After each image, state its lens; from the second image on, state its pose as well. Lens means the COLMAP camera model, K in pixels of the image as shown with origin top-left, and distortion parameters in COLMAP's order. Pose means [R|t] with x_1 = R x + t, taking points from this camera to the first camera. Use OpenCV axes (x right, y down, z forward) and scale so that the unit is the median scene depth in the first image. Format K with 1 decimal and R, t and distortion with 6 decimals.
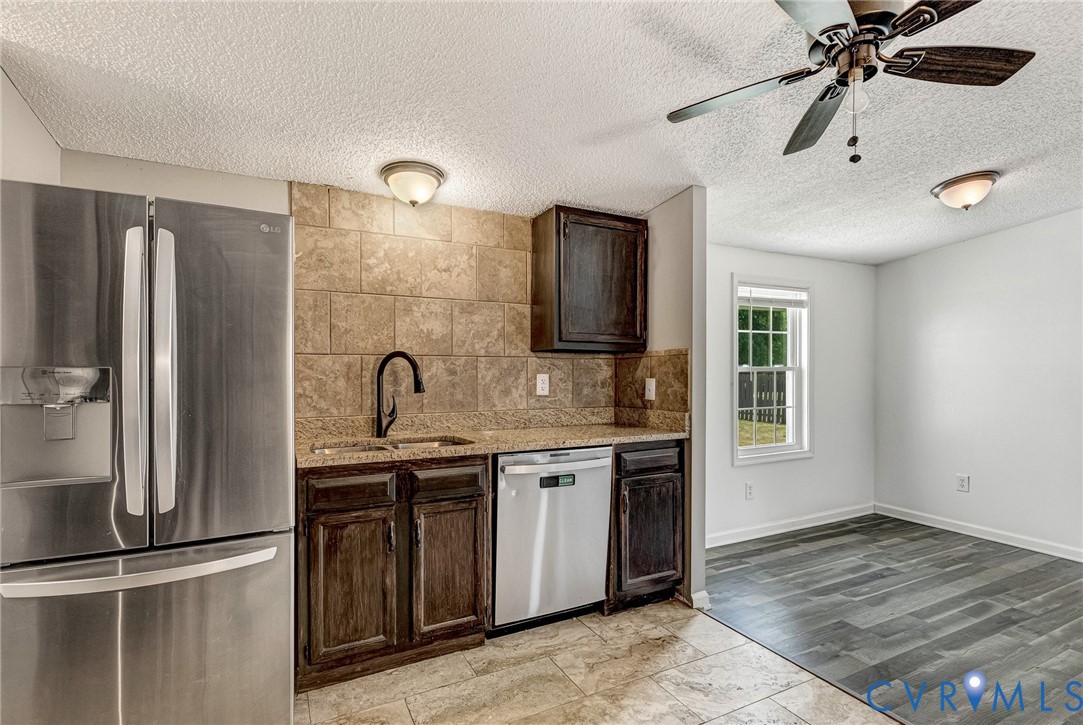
lens RADIAL K [[508.6, 0, 541.3], [0, 508.6, 353.9], [0, 0, 1]] dist [0.011806, -0.000773]
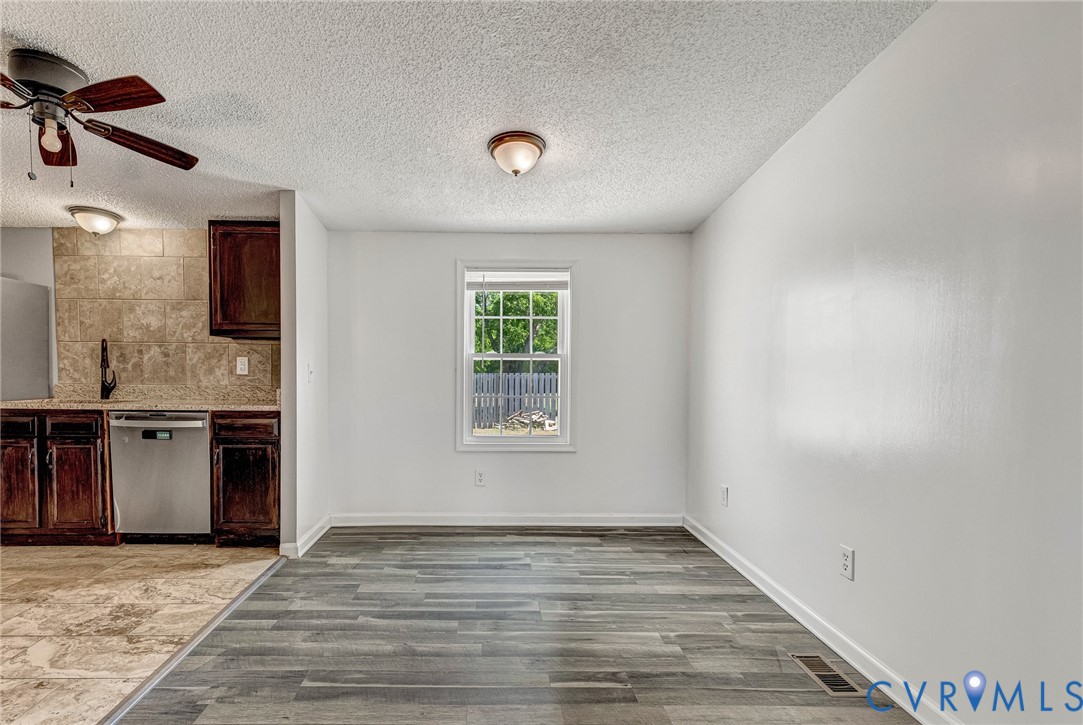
lens RADIAL K [[542.1, 0, 536.6], [0, 542.1, 369.6], [0, 0, 1]] dist [0.010799, -0.001346]
pose [[0.898489, 0.010637, -0.438867, 1.297488], [0.003793, 0.999481, 0.031990, 0.032150], [0.438979, -0.030407, 0.897983, 0.138757]]
